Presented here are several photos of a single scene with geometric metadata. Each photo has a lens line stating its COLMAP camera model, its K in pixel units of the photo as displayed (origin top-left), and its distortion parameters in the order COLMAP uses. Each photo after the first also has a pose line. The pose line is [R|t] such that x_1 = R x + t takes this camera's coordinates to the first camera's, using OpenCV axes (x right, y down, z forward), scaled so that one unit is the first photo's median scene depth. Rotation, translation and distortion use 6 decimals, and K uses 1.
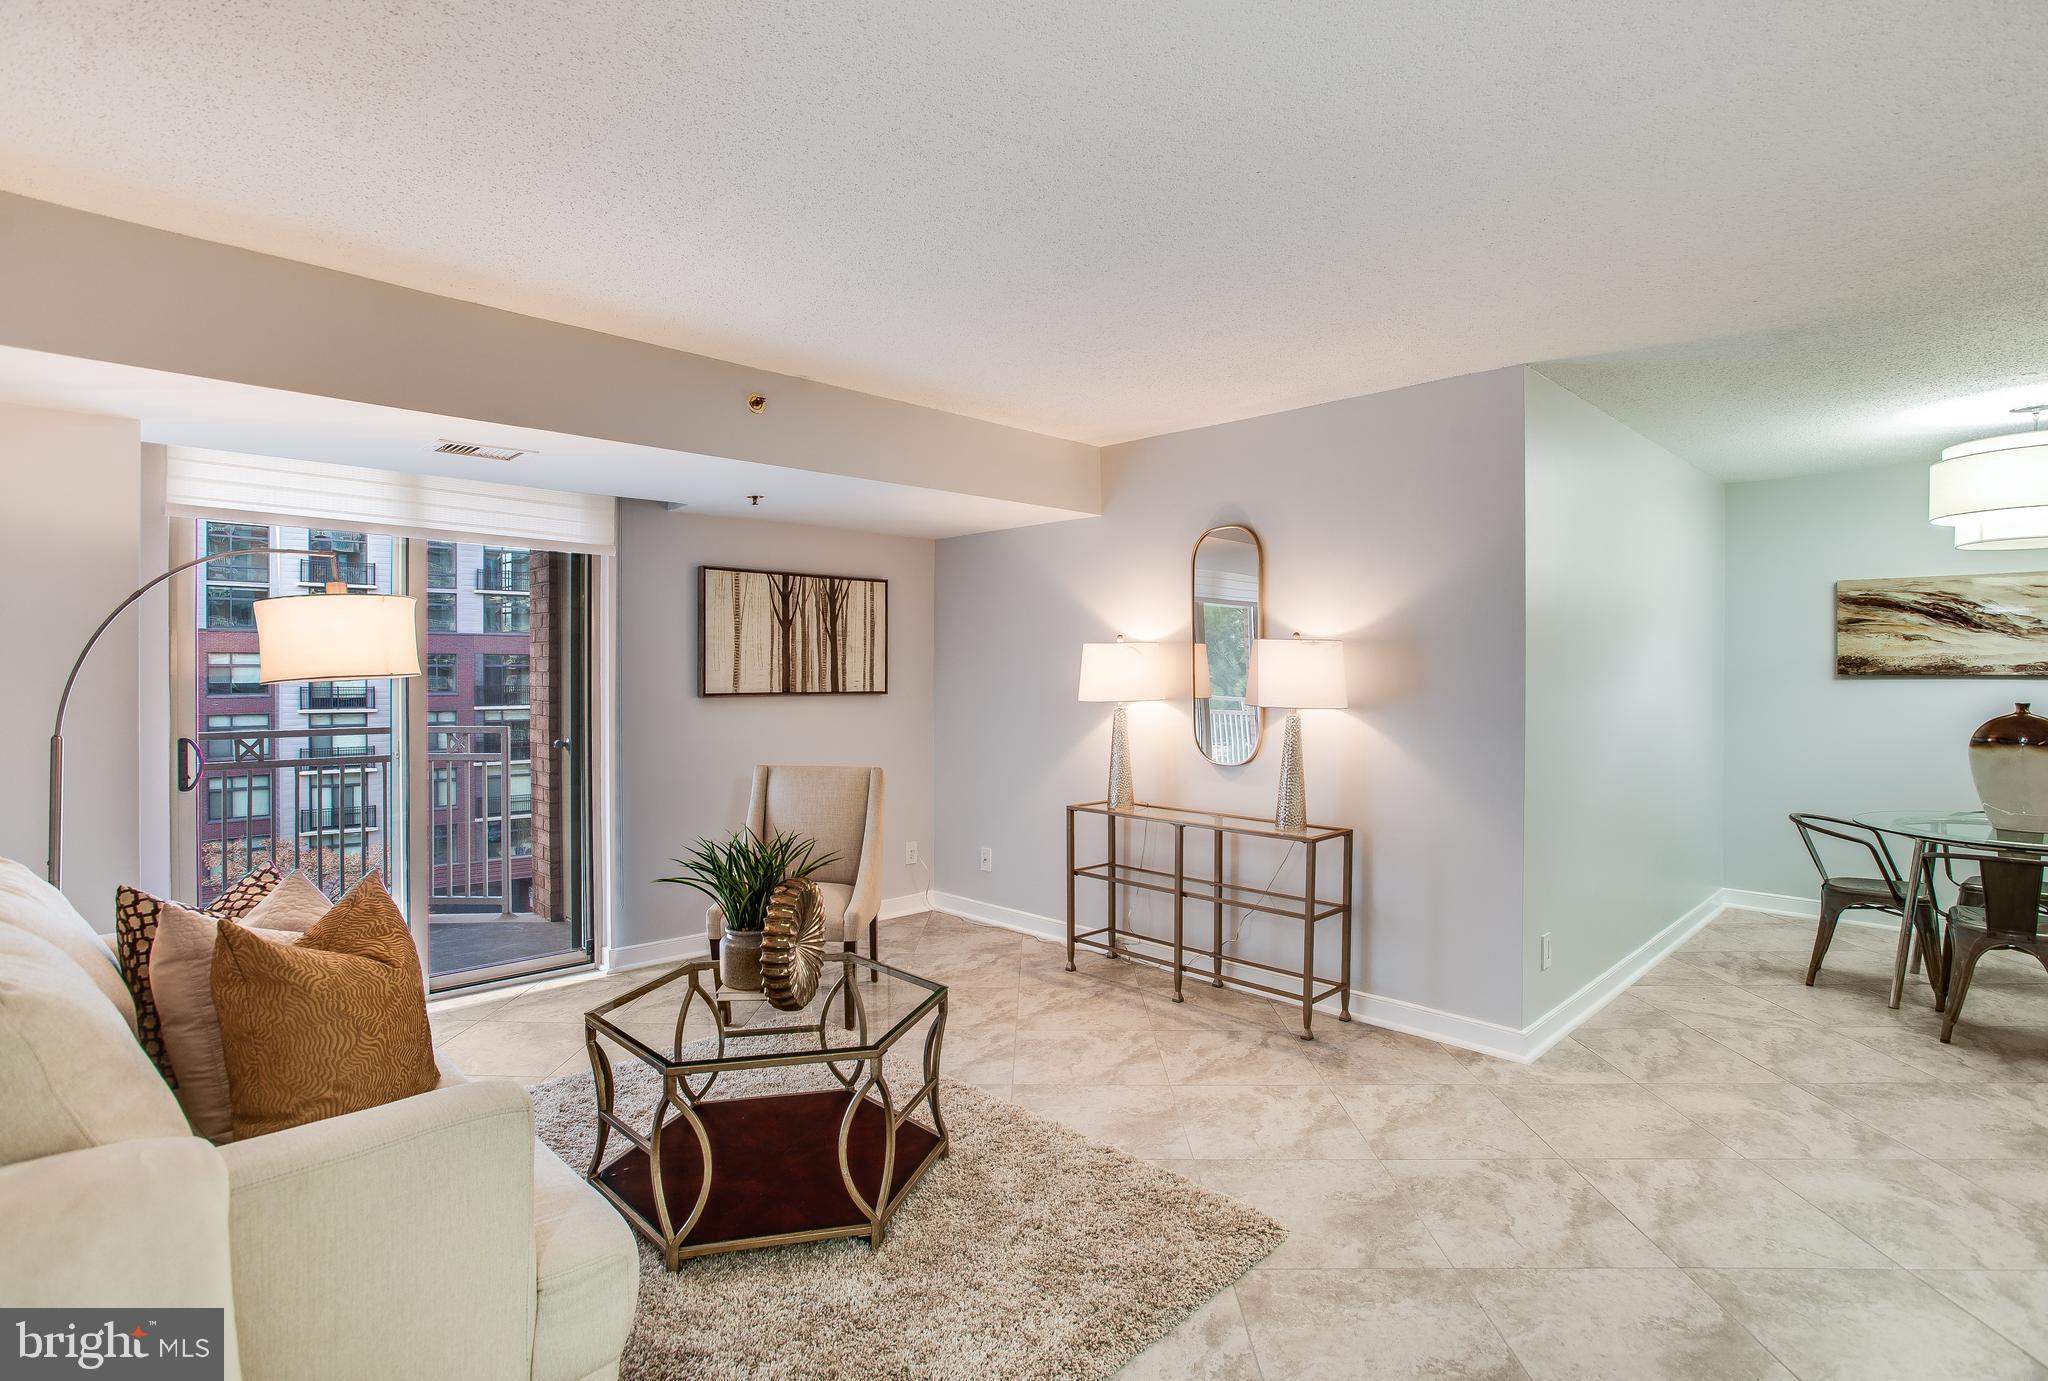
lens RADIAL K [[1020.9, 0, 1020.1], [0, 1020.9, 673.5], [0, 0, 1]] dist [-0.034570, 0.015988]
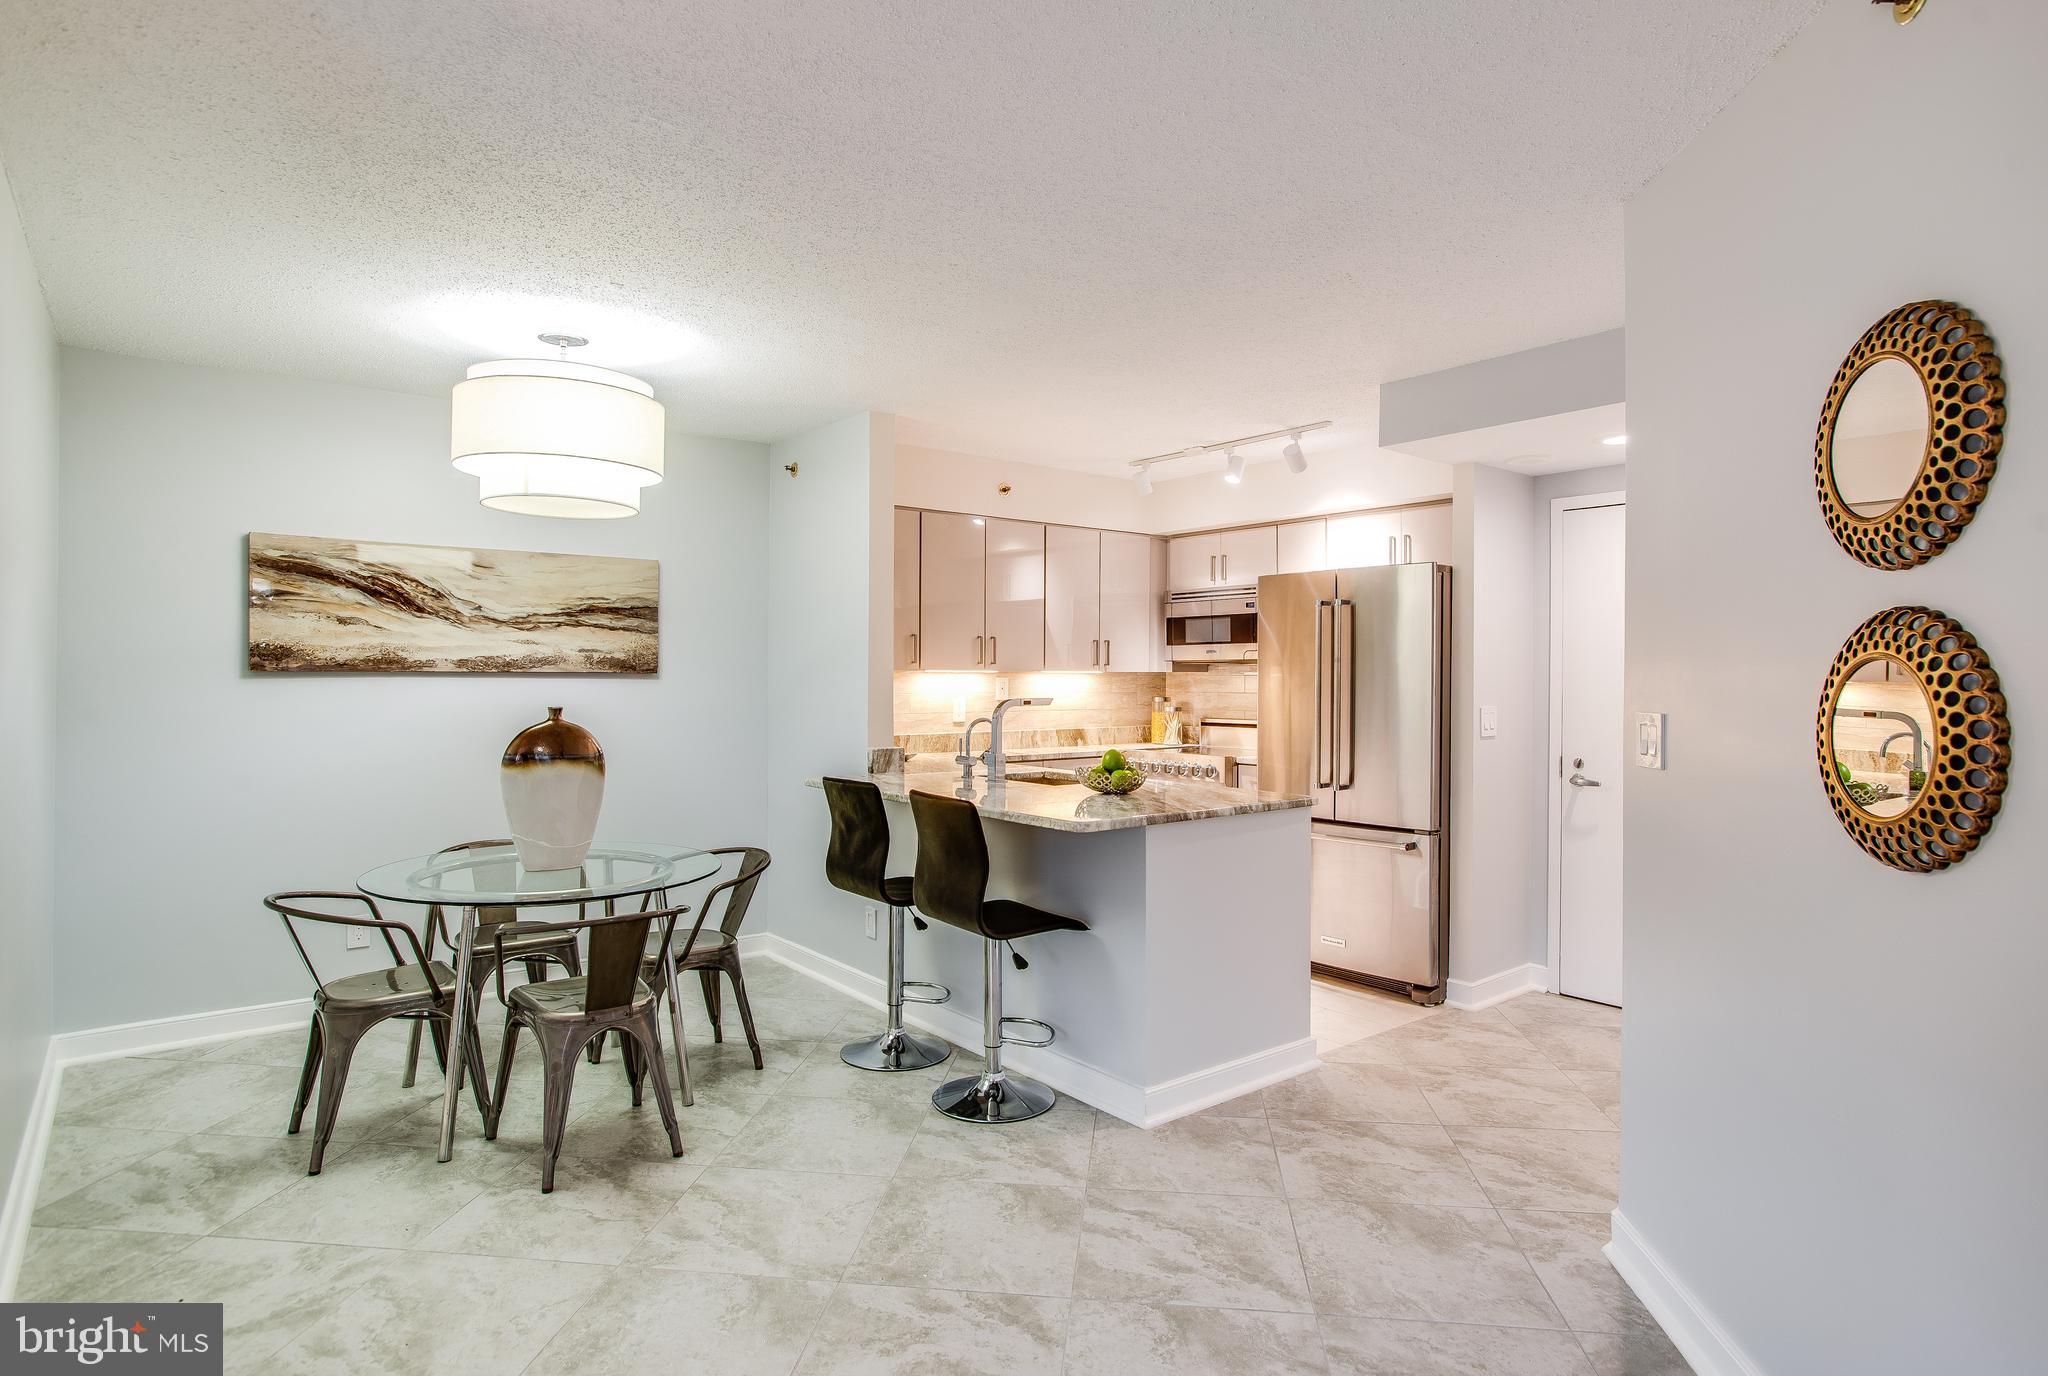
lens RADIAL K [[1109.6, 0, 1028.7], [0, 1109.6, 673.4], [0, 0, 1]] dist [-0.033289, 0.029614]
pose [[0.097856, -0.000287, 0.995201, 0.167888], [-0.002926, 0.999996, 0.000576, 0.001297], [-0.995196, -0.002969, 0.097855, 0.535237]]
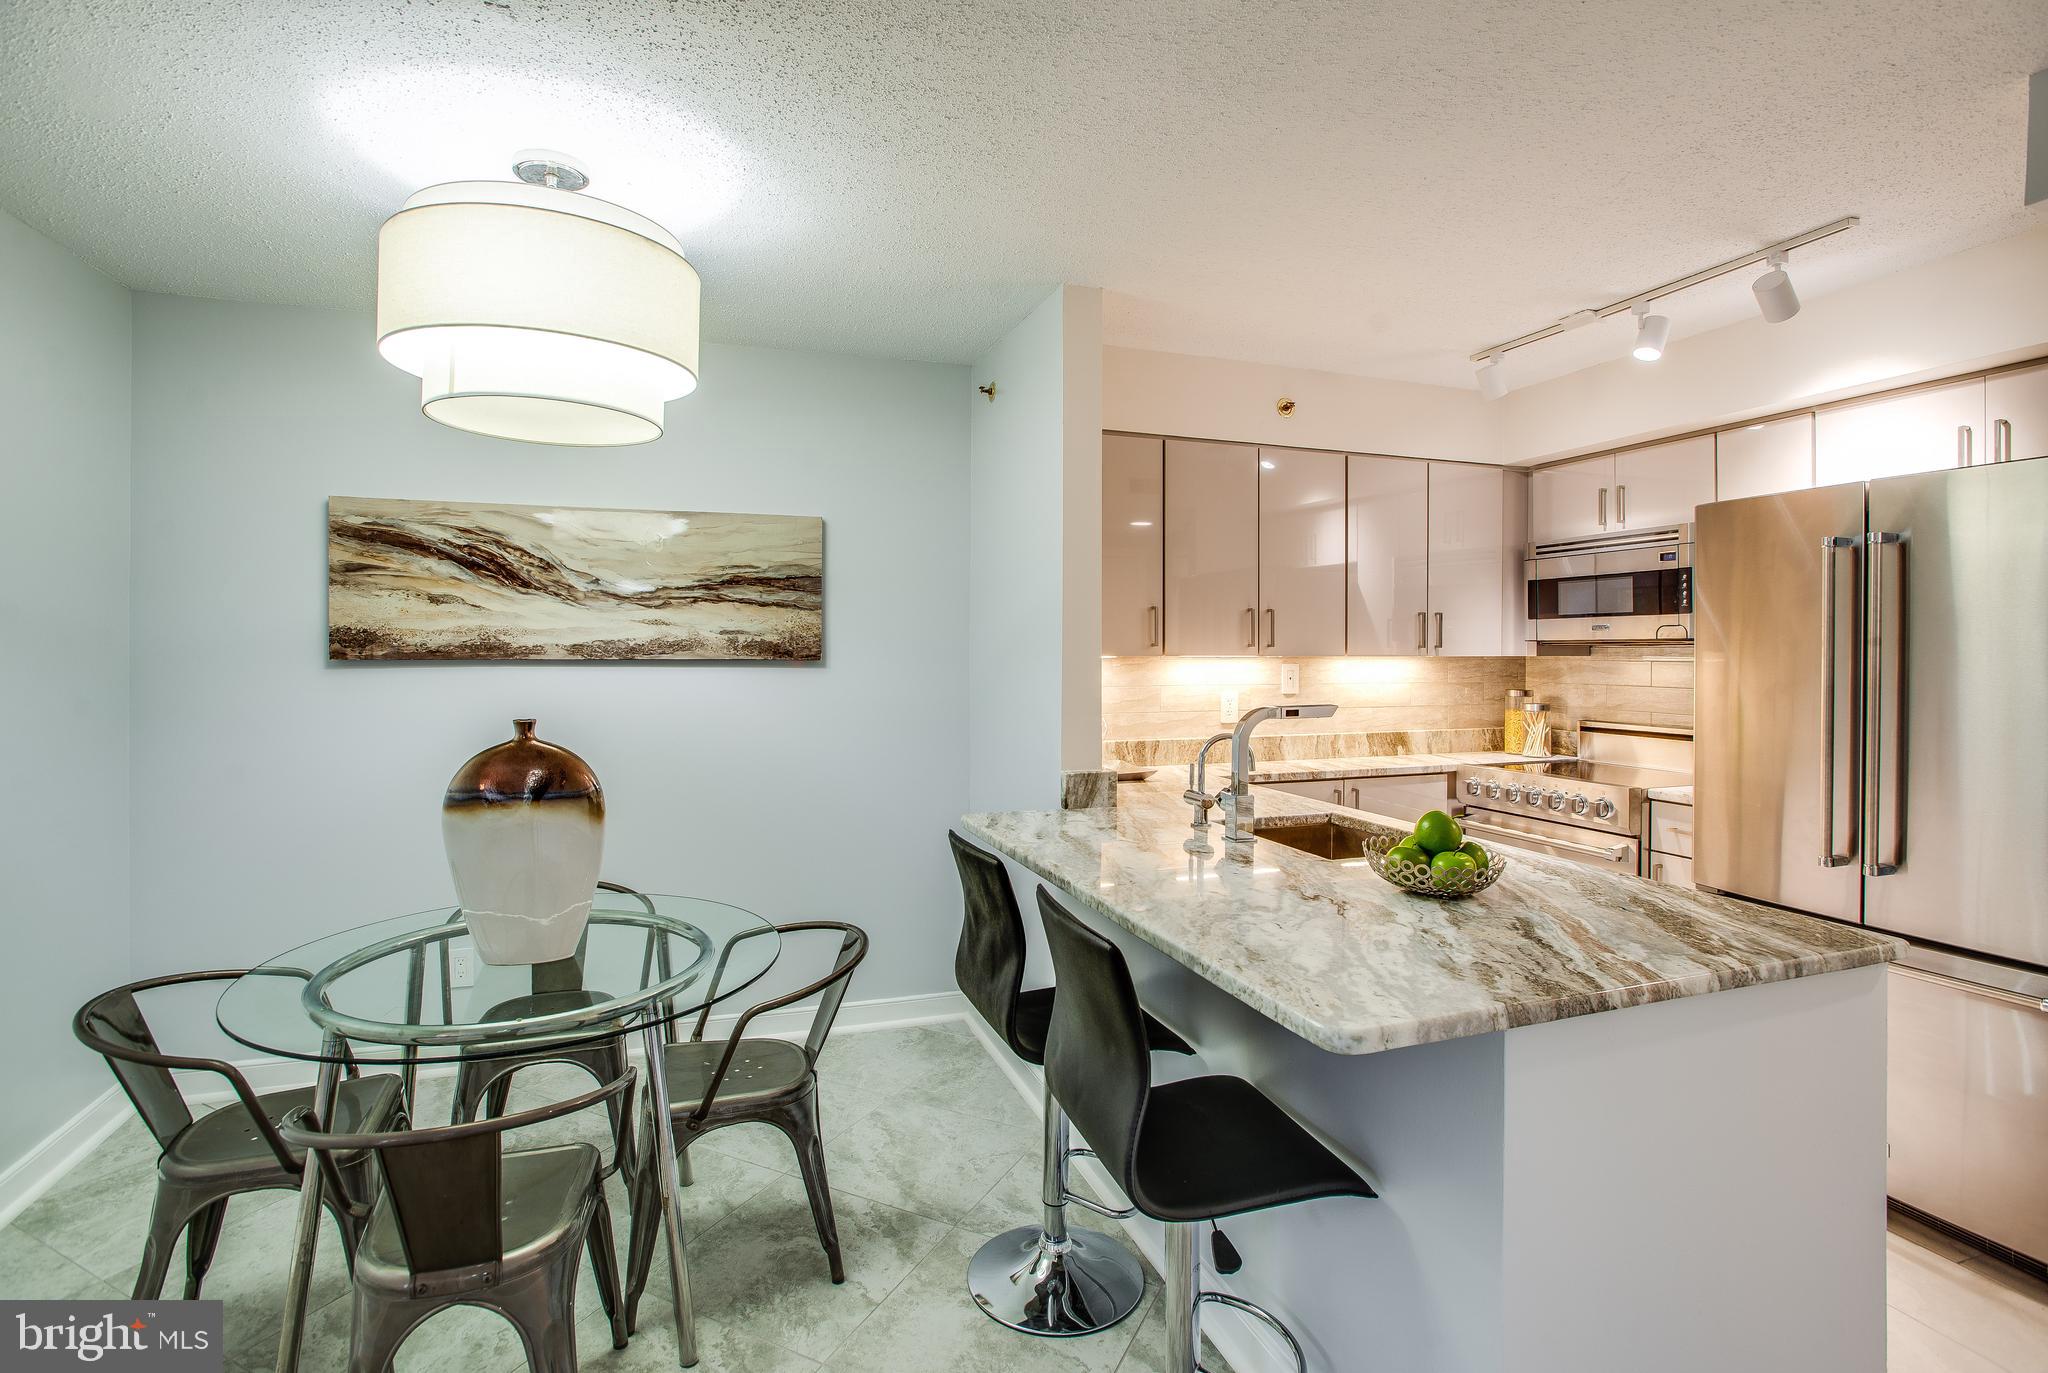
lens RADIAL K [[983.8, 0, 1028.3], [0, 983.8, 653.6], [0, 0, 1]] dist [-0.055759, 0.028496]
pose [[0.423321, -0.005864, 0.905961, 0.641247], [-0.001657, 0.999972, 0.007246, -0.009229], [-0.905978, -0.004568, 0.423300, 0.536936]]
